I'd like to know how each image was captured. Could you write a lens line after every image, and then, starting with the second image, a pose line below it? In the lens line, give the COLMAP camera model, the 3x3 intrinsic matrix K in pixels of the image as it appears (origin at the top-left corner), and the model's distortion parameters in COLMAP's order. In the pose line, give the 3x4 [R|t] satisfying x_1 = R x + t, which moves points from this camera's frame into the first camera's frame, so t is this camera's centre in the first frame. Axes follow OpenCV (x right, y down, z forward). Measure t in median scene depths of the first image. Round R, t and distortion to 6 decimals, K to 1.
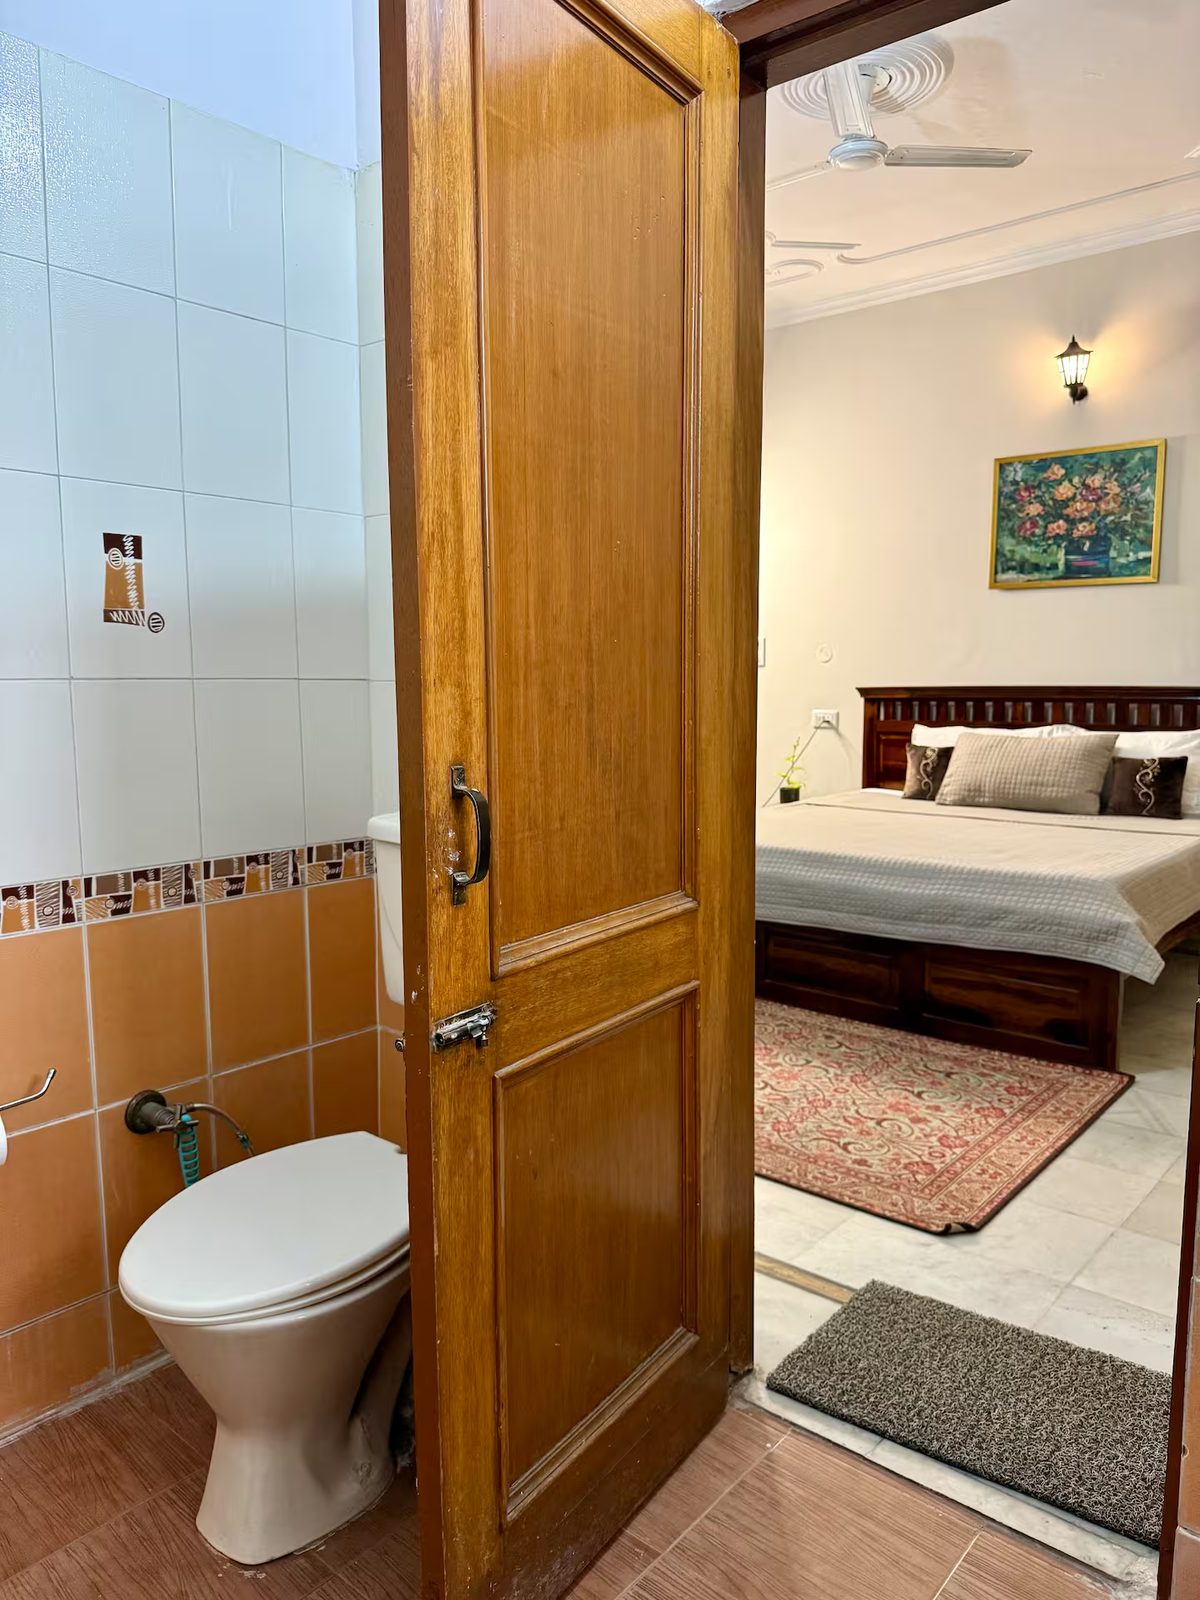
lens RADIAL K [[1121.9, 0, 615.4], [0, 1121.9, 787.2], [0, 0, 1]] dist [0.039722, -0.046943]
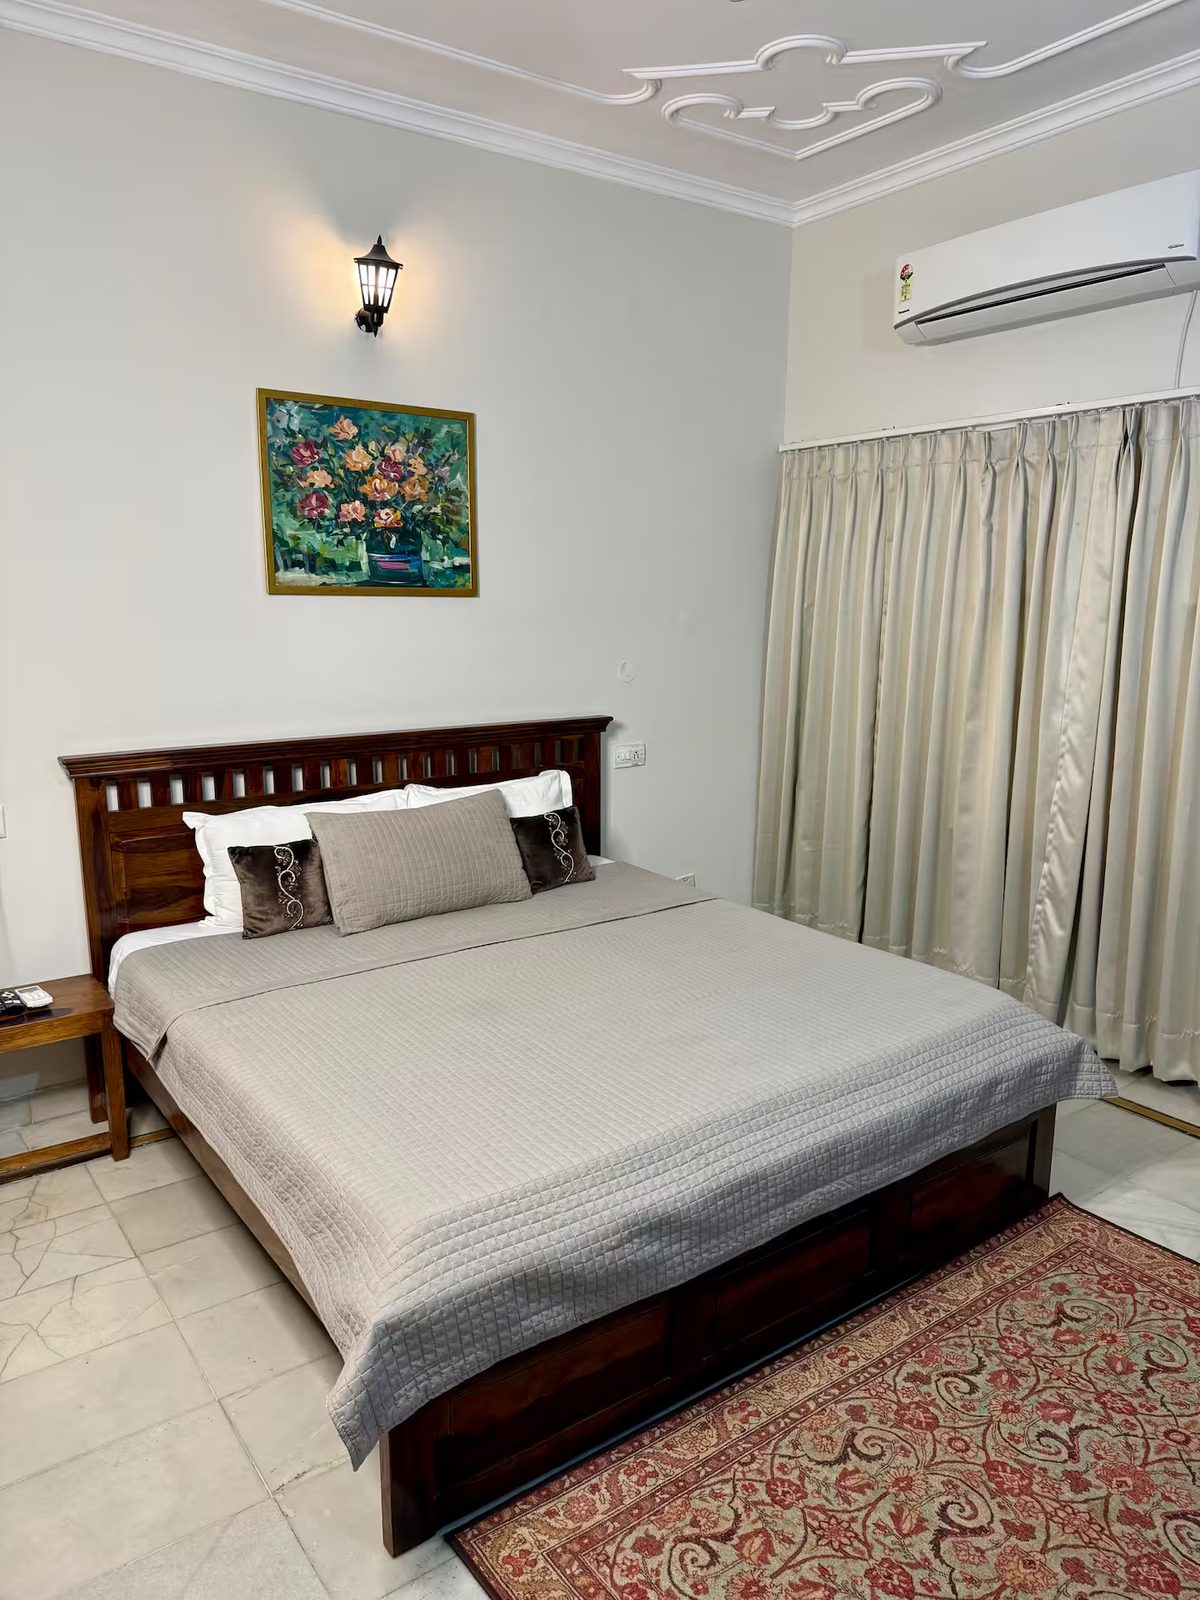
lens RADIAL K [[1121.9, 0, 611.2], [0, 1121.9, 801.6], [0, 0, 1]] dist [0.039722, -0.046943]
pose [[0.228737, -0.177741, 0.957124, -0.281530], [0.094486, 0.982602, 0.159892, -0.150934], [-0.968892, 0.053862, 0.241552, 0.694893]]
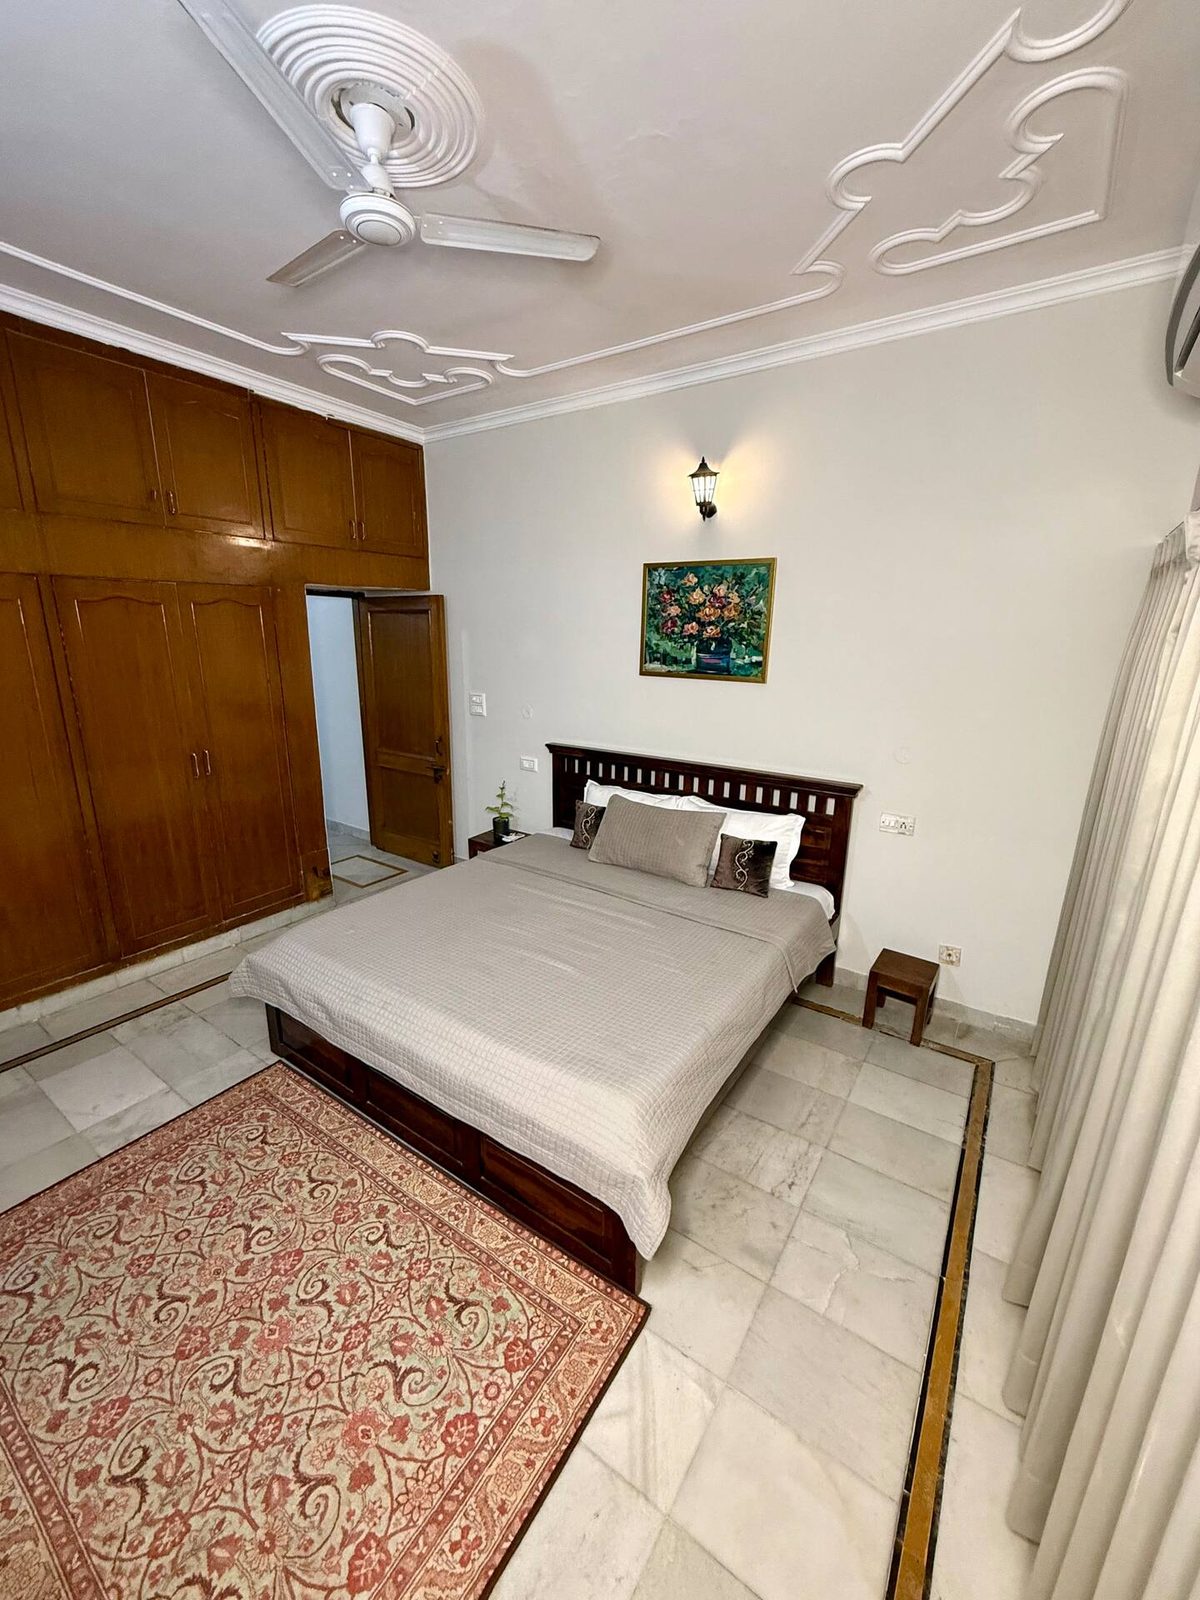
lens RADIAL K [[638.7, 0, 596.4], [0, 638.7, 797.4], [0, 0, 1]] dist [-0.001564, 0.000012]
pose [[0.994770, -0.011908, 0.101439, 0.227173], [-0.003587, 0.988494, 0.151217, -0.158389], [-0.102073, -0.150790, 0.983282, 0.334705]]
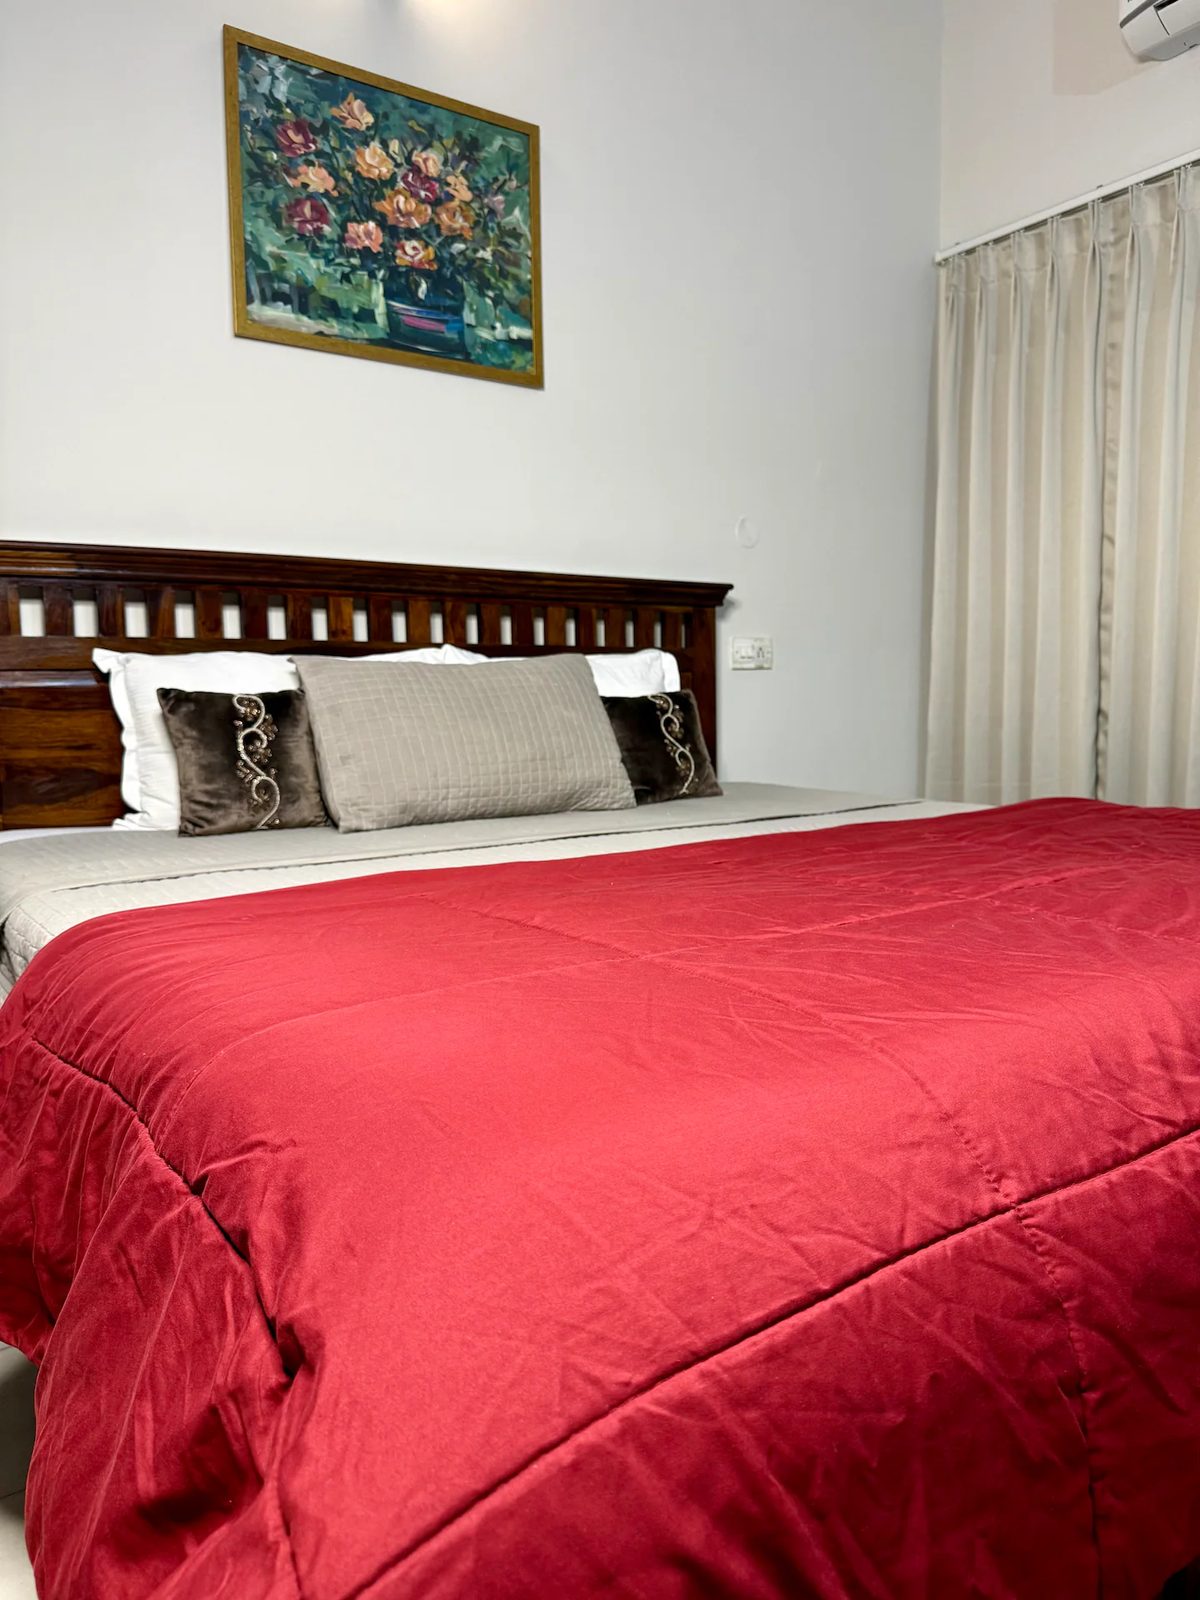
lens RADIAL K [[1148.3, 0, 577.4], [0, 1148.3, 791.9], [0, 0, 1]] dist [-0.006657, -0.000986]
pose [[0.264520, -0.077781, 0.961238, -0.068681], [0.114198, 0.992256, 0.048865, -0.010479], [-0.957595, 0.096846, 0.271354, 0.819010]]
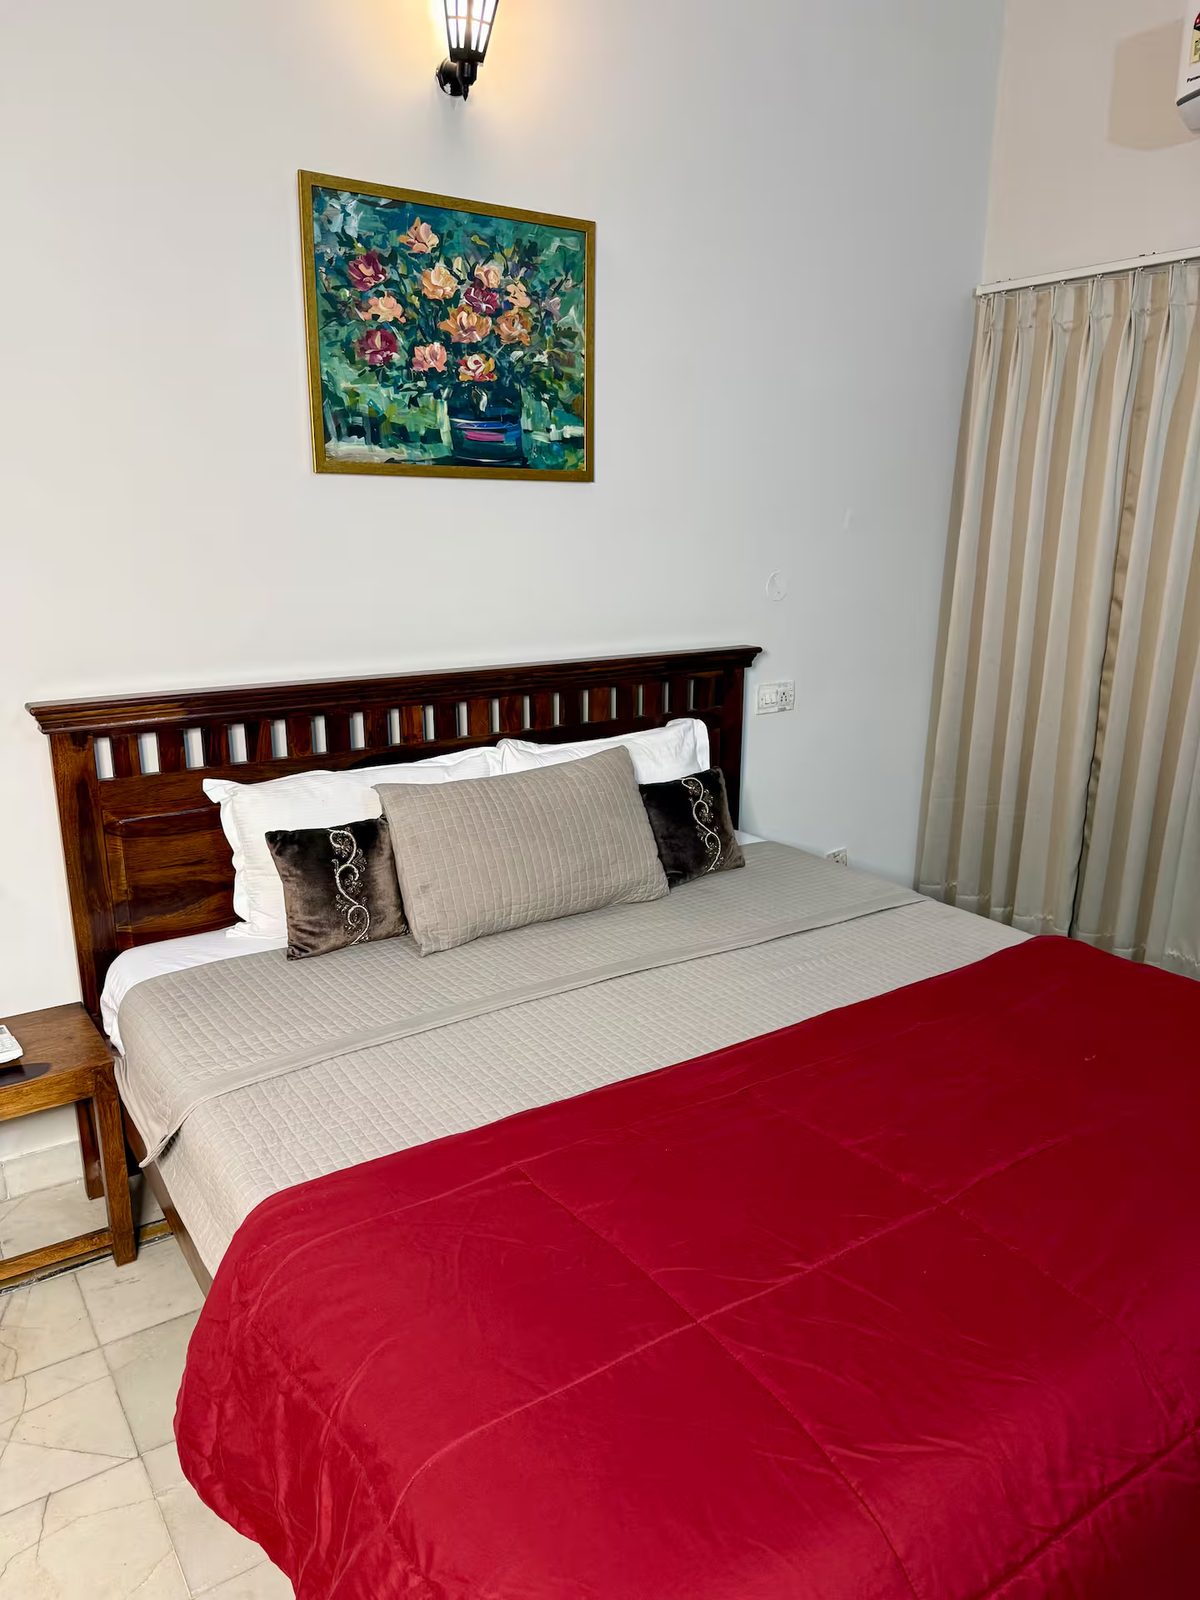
lens RADIAL K [[1121.9, 0, 571.8], [0, 1121.9, 792.7], [0, 0, 1]] dist [0.039722, -0.046943]
pose [[0.282376, -0.228220, 0.931761, -0.106728], [0.096900, 0.973107, 0.208981, -0.141666], [-0.954397, 0.031277, 0.296897, 0.809241]]
